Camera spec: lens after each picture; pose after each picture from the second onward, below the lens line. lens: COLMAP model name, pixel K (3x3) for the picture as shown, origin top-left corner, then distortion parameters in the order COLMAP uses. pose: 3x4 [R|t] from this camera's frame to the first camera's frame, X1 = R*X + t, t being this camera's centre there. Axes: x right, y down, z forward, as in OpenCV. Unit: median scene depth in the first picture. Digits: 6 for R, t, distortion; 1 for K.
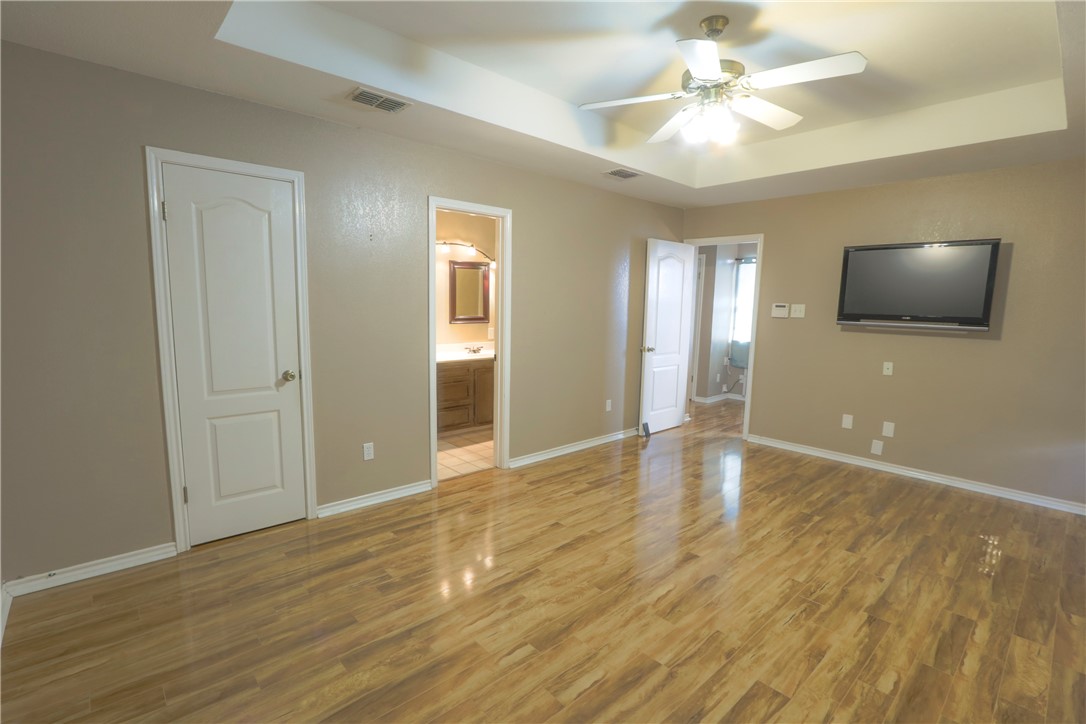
lens RADIAL K [[504.8, 0, 538.1], [0, 504.8, 368.0], [0, 0, 1]] dist [-0.022107, 0.005516]
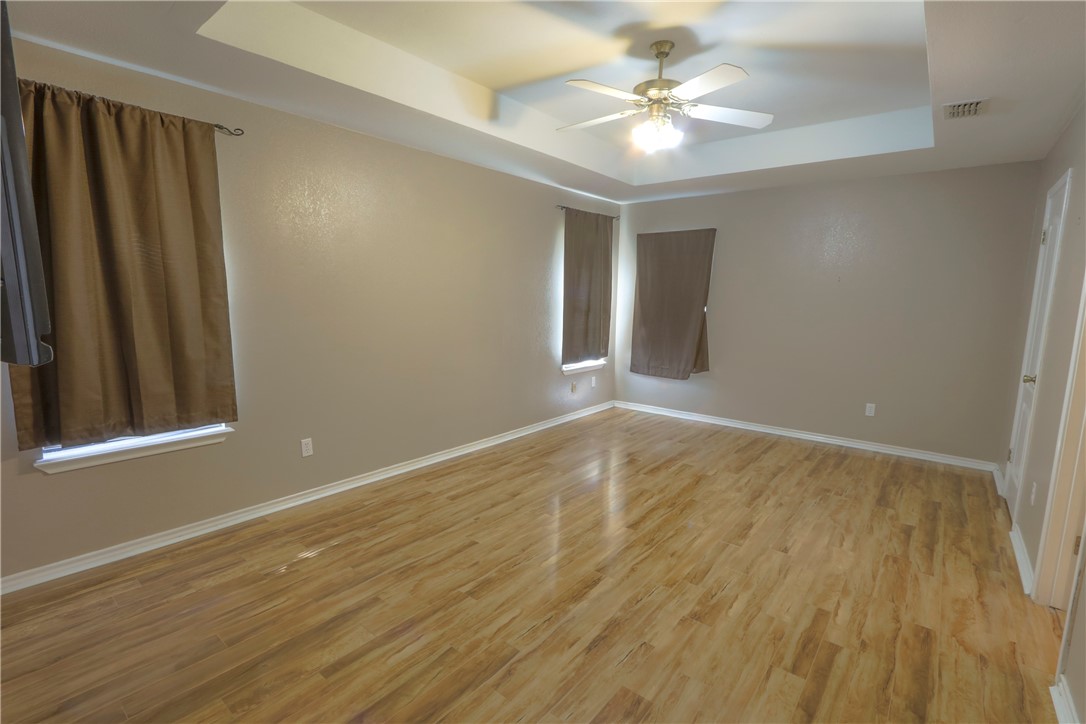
lens RADIAL K [[504.8, 0, 538.1], [0, 504.8, 368.0], [0, 0, 1]] dist [-0.022107, 0.005516]
pose [[-0.988440, -0.014092, -0.150958, 0.648471], [-0.054930, 0.961312, 0.269929, -0.224874], [0.141314, 0.275101, -0.950973, 1.833275]]
